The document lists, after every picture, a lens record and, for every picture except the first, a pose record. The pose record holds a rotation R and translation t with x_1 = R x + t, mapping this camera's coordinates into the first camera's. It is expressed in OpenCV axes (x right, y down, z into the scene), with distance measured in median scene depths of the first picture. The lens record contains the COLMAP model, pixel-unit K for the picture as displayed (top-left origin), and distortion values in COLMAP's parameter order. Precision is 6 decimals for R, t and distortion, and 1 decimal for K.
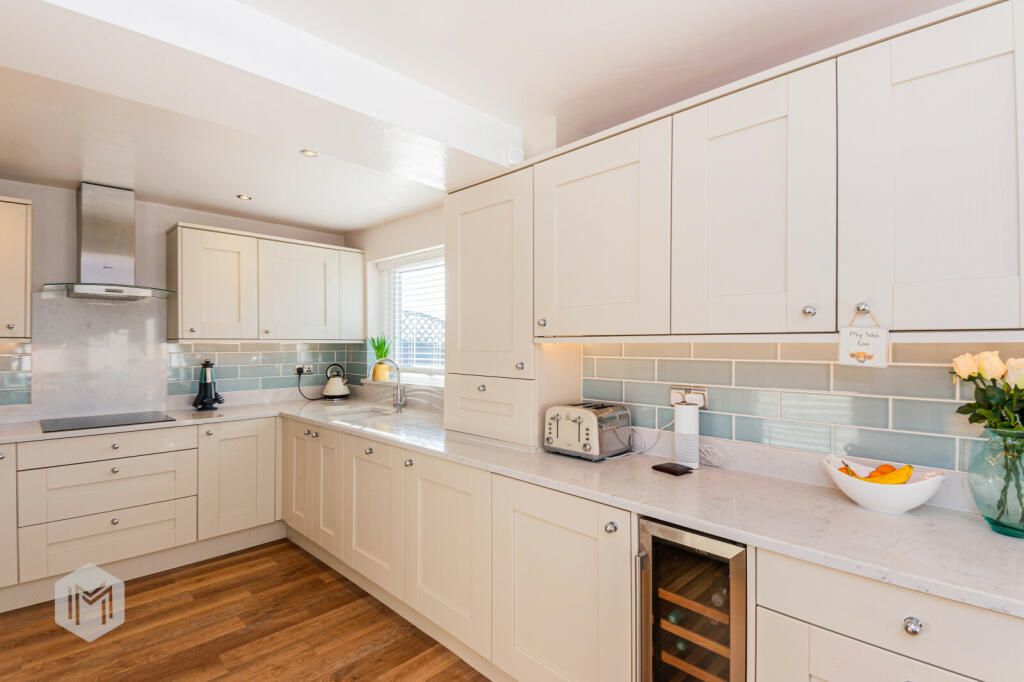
lens RADIAL K [[501.4, 0, 509.6], [0, 501.4, 345.8], [0, 0, 1]] dist [-0.000628, -0.000328]
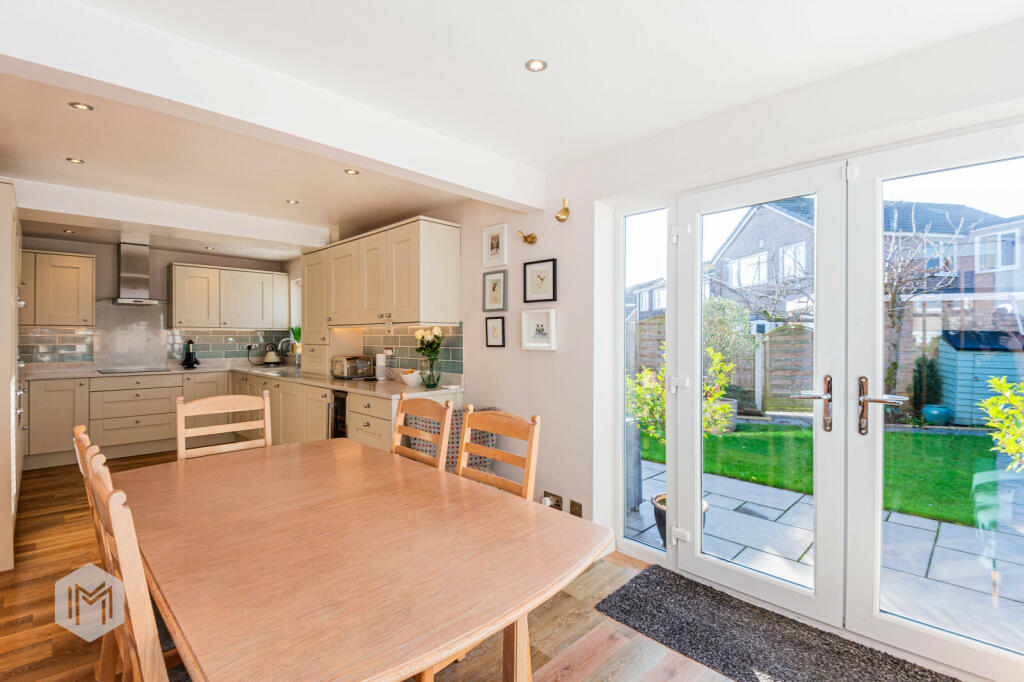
lens RADIAL K [[472.2, 0, 498.8], [0, 472.2, 338.4], [0, 0, 1]] dist [-0.000594, -0.000503]
pose [[0.999939, 0.002894, -0.010689, 0.503080], [-0.002883, 0.999995, 0.001041, 0.020338], [0.010692, -0.001010, 0.999942, -0.650213]]
